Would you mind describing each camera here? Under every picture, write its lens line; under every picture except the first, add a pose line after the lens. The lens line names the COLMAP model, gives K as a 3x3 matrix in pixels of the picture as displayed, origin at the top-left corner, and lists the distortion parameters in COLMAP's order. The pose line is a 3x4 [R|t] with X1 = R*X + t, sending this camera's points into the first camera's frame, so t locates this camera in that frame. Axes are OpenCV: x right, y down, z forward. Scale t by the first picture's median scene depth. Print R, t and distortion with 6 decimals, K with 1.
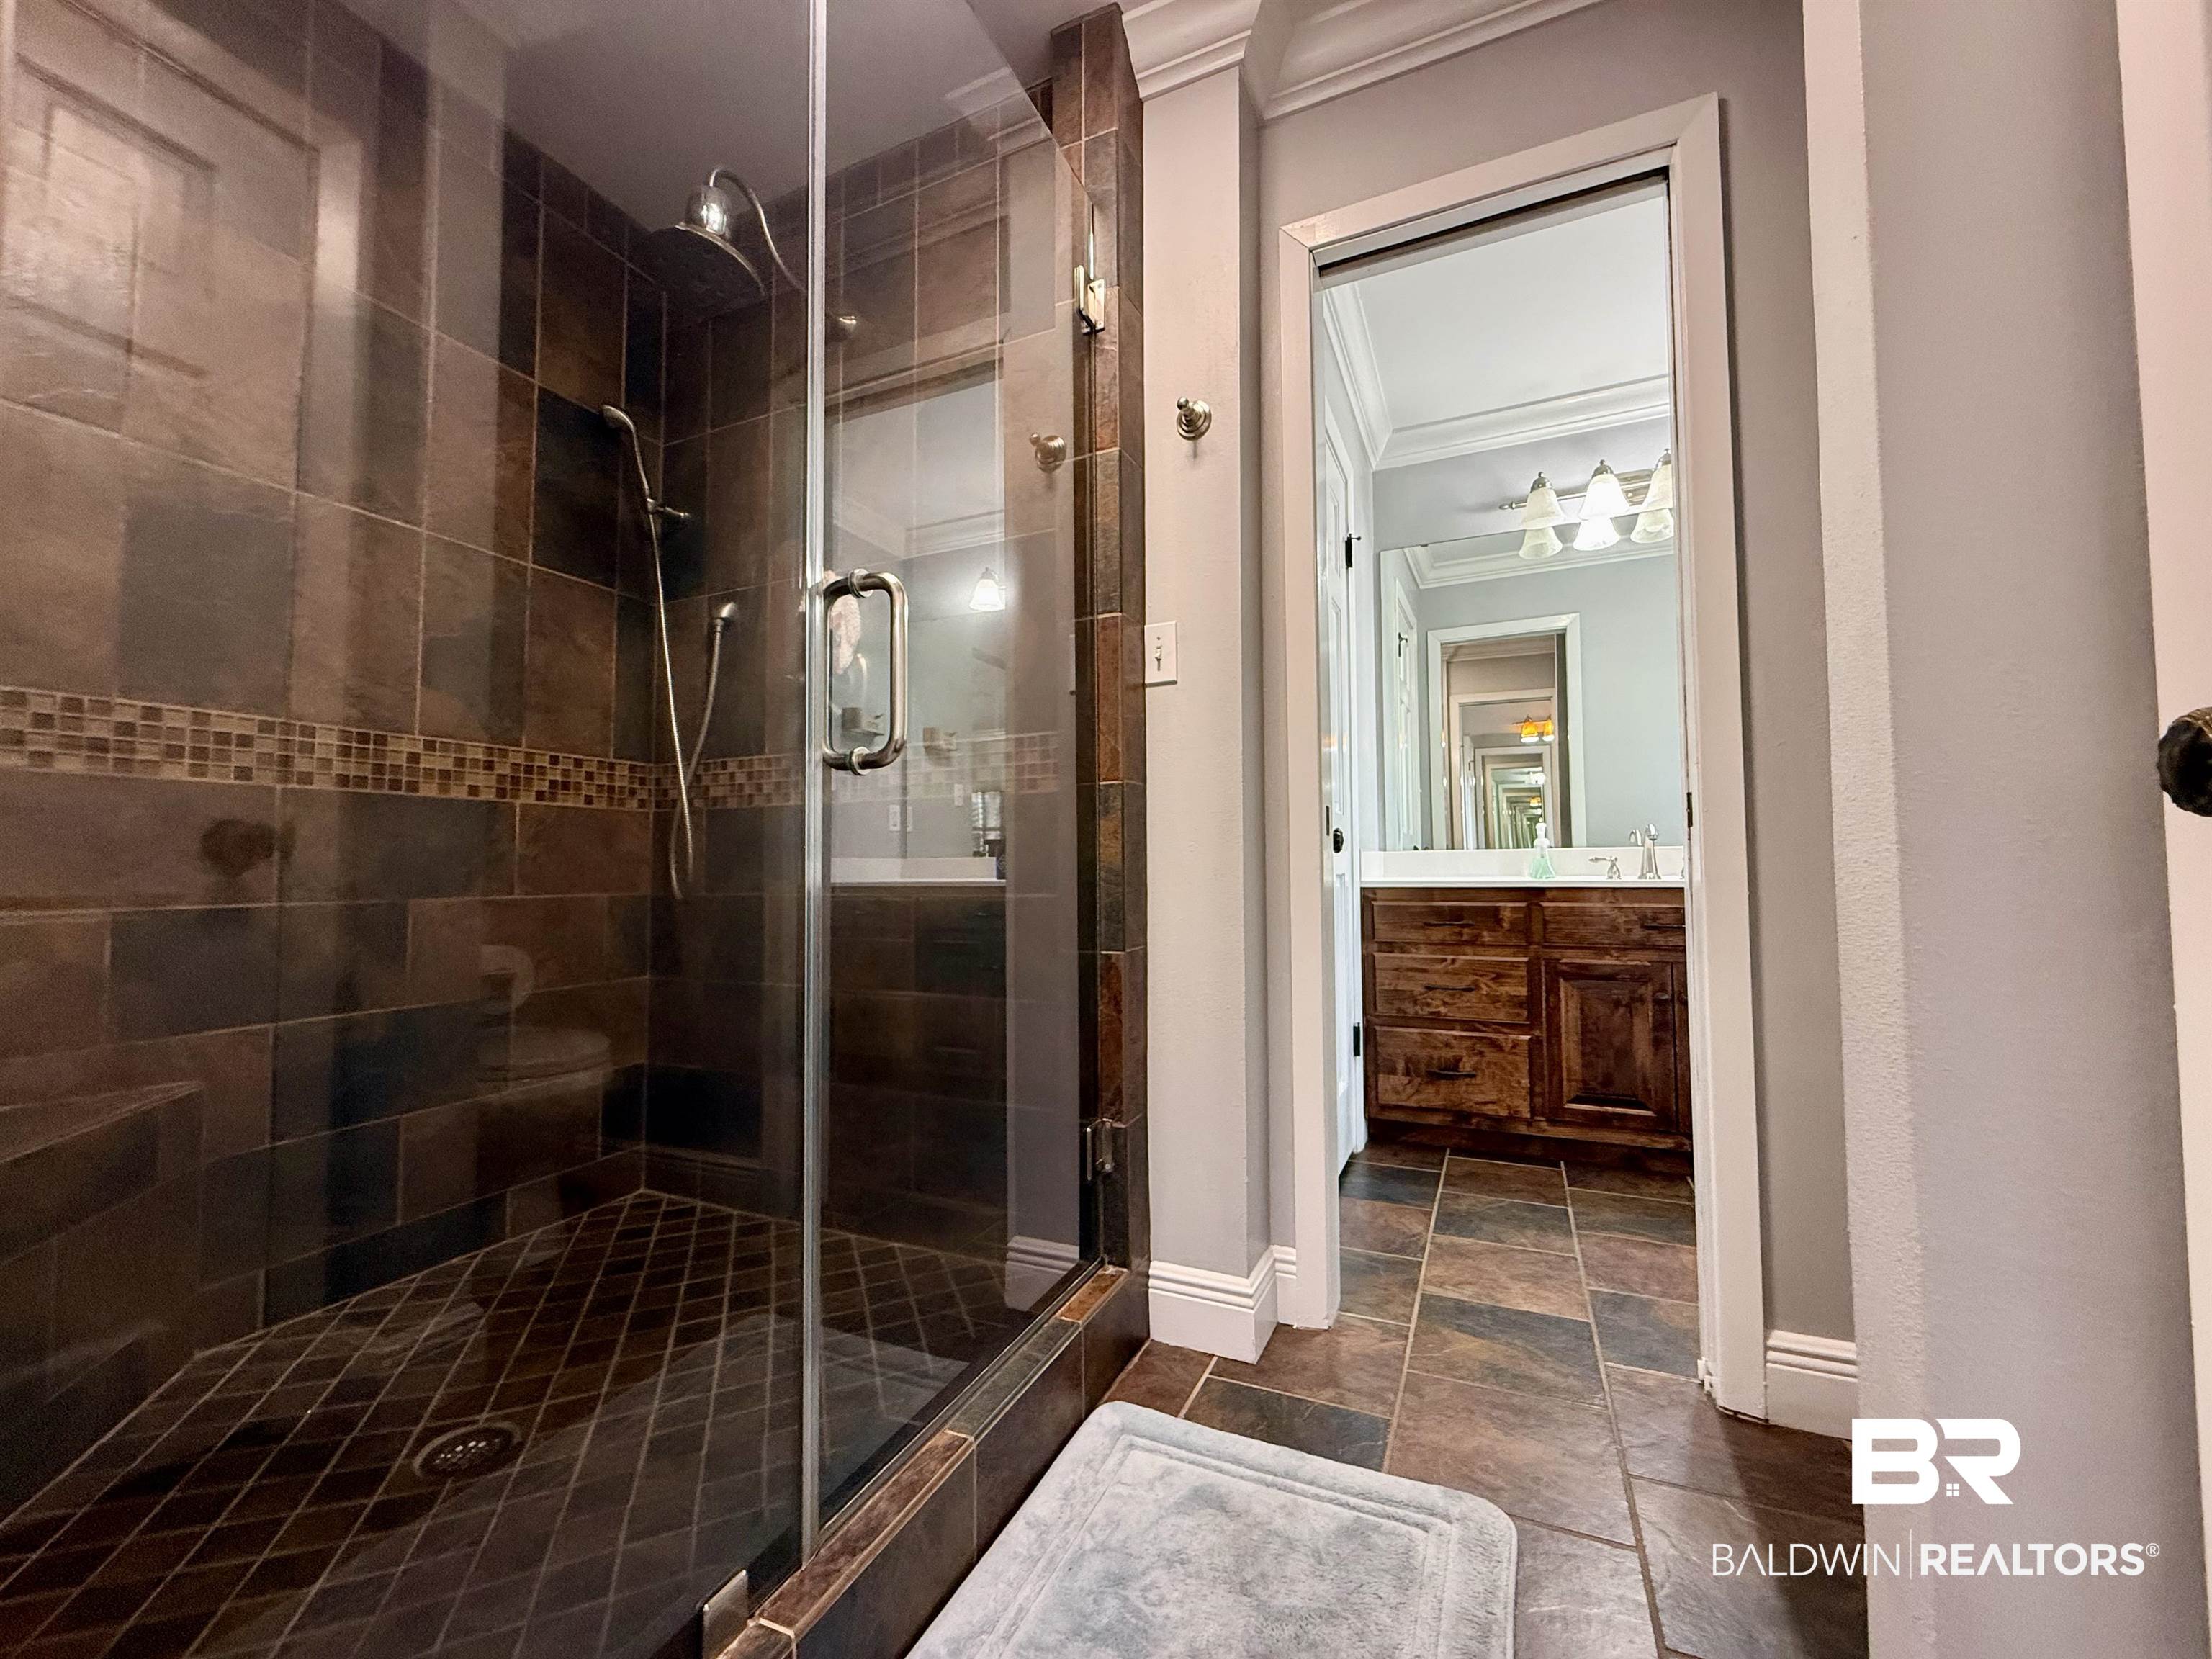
lens RADIAL K [[884.3, 0, 1106.7], [0, 884.3, 833.9], [0, 0, 1]] dist [-0.001355, -0.000056]
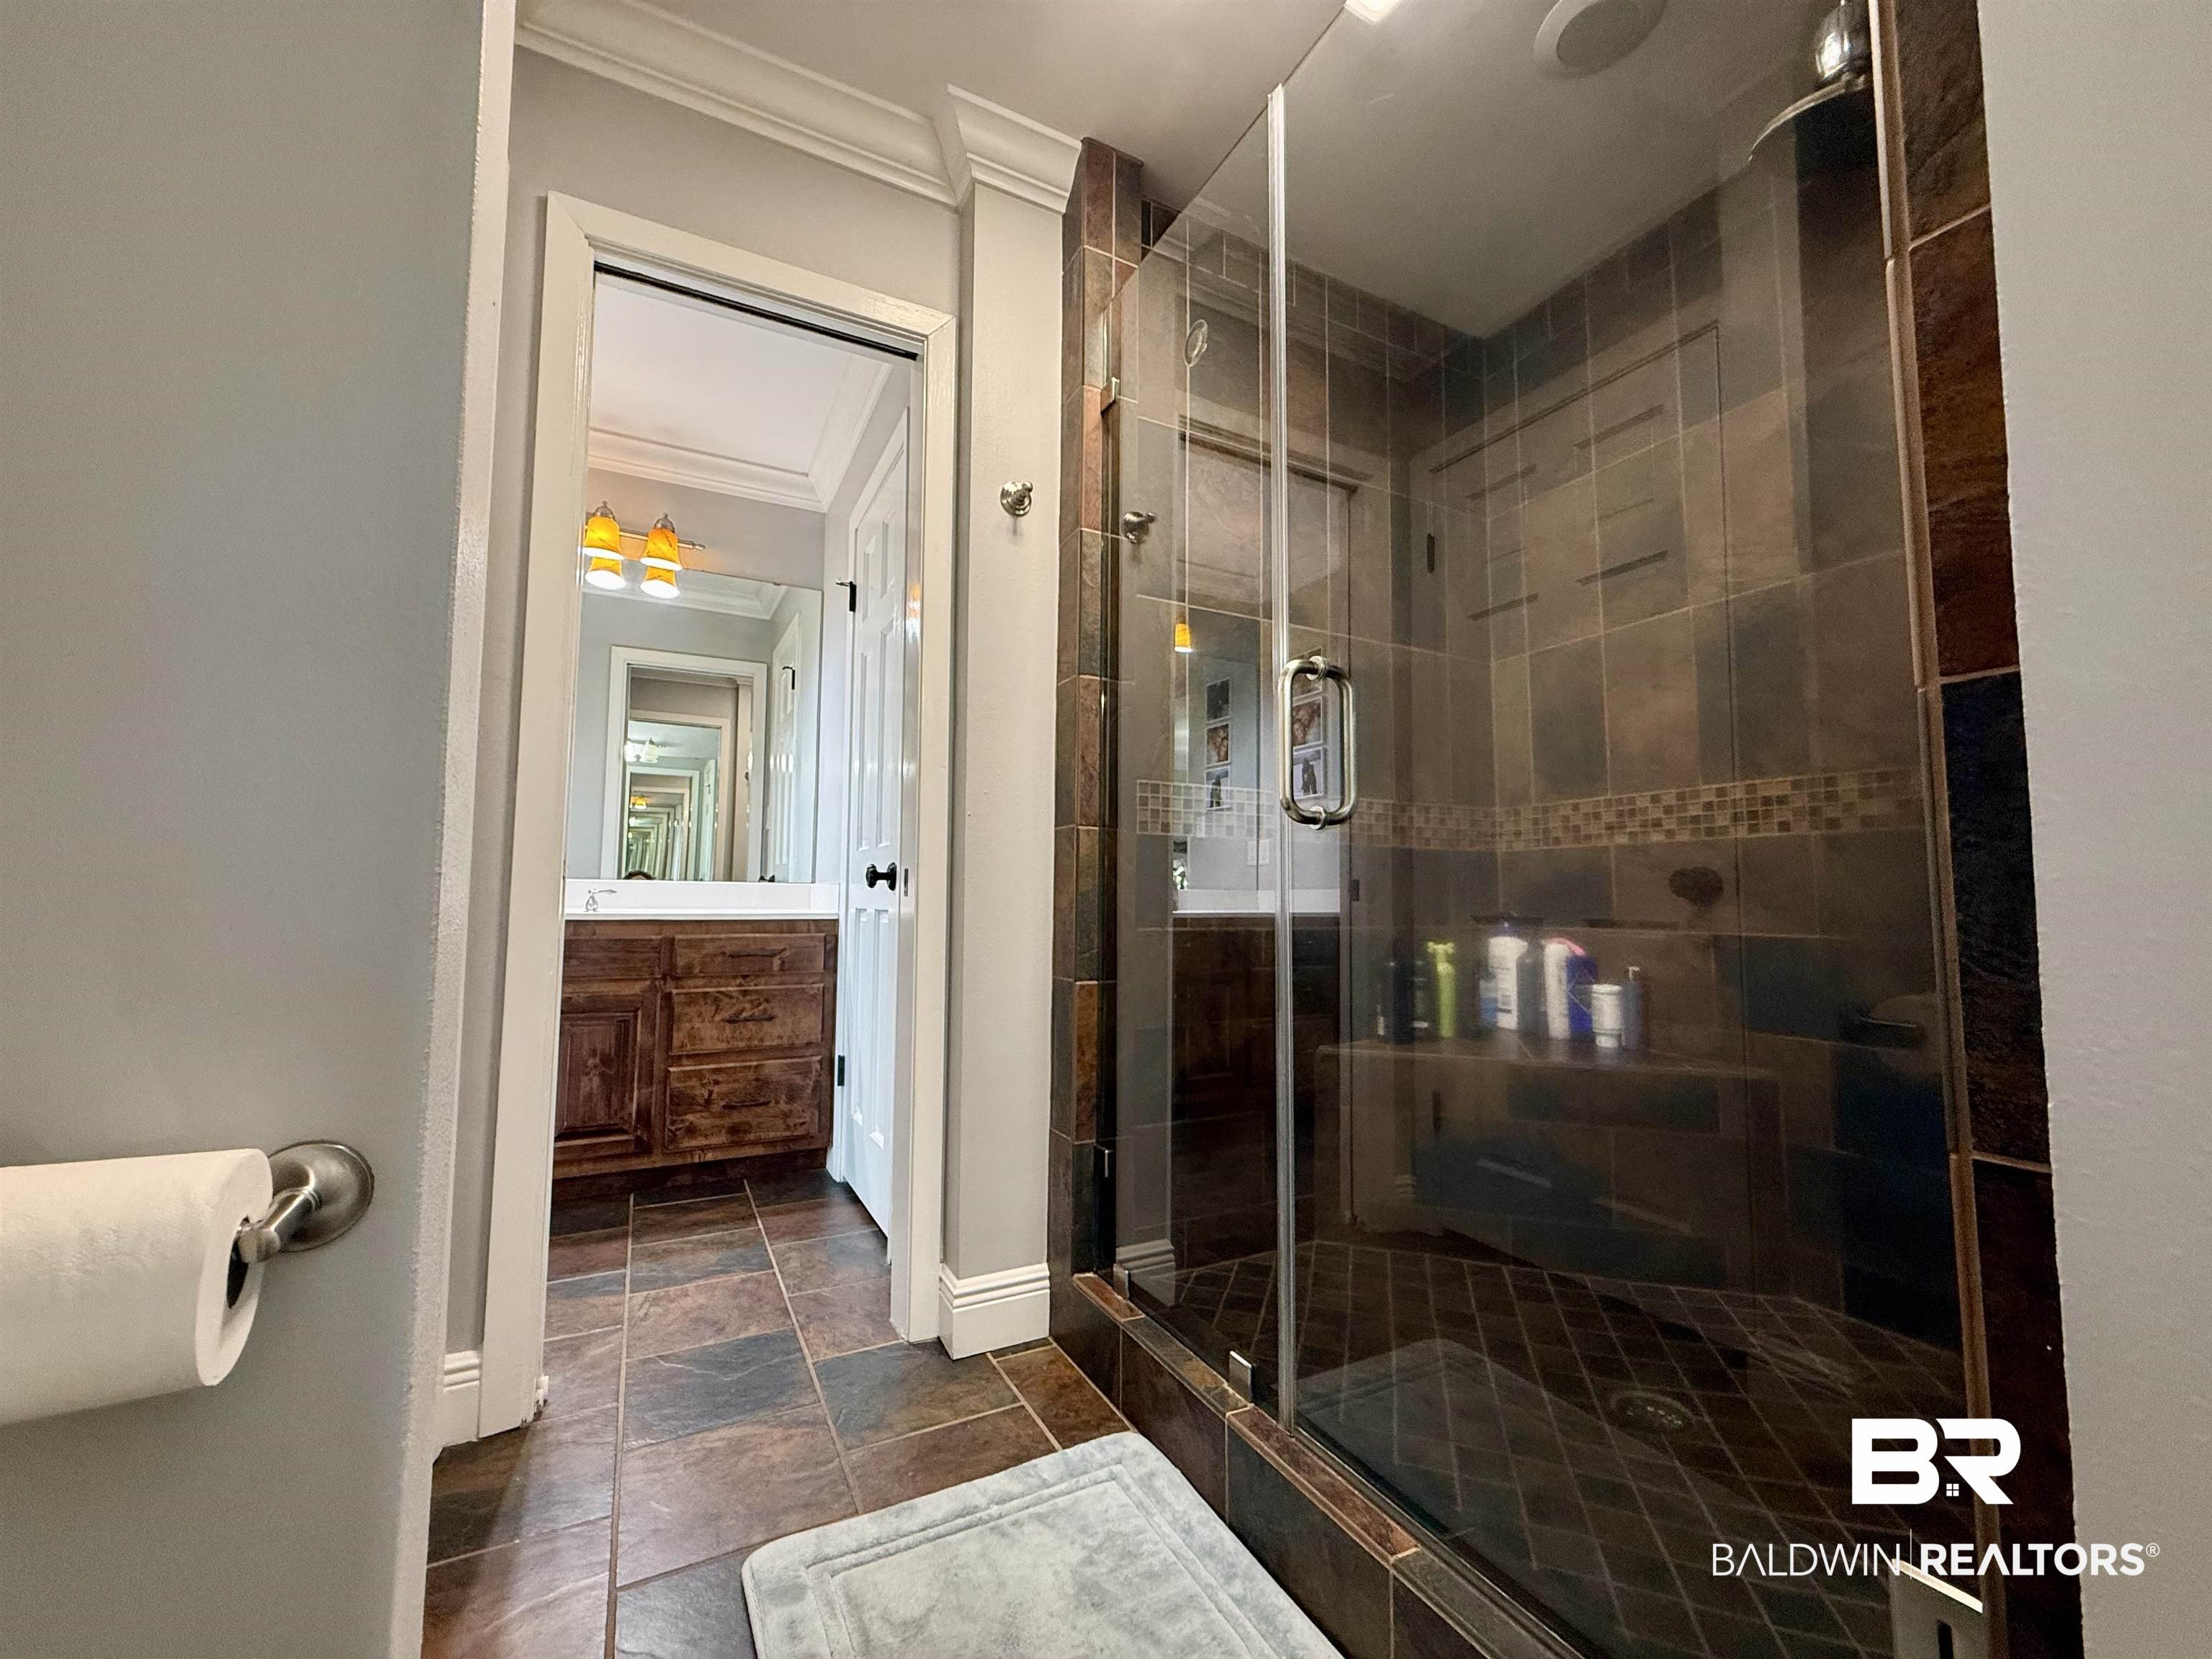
lens RADIAL K [[884.3, 0, 1101.8], [0, 884.3, 828.1], [0, 0, 1]] dist [-0.001355, -0.000056]
pose [[-0.629970, -0.064086, -0.773971, 0.553409], [0.025196, 0.994378, -0.102844, 0.034858], [0.776210, -0.084290, -0.624814, 1.020778]]
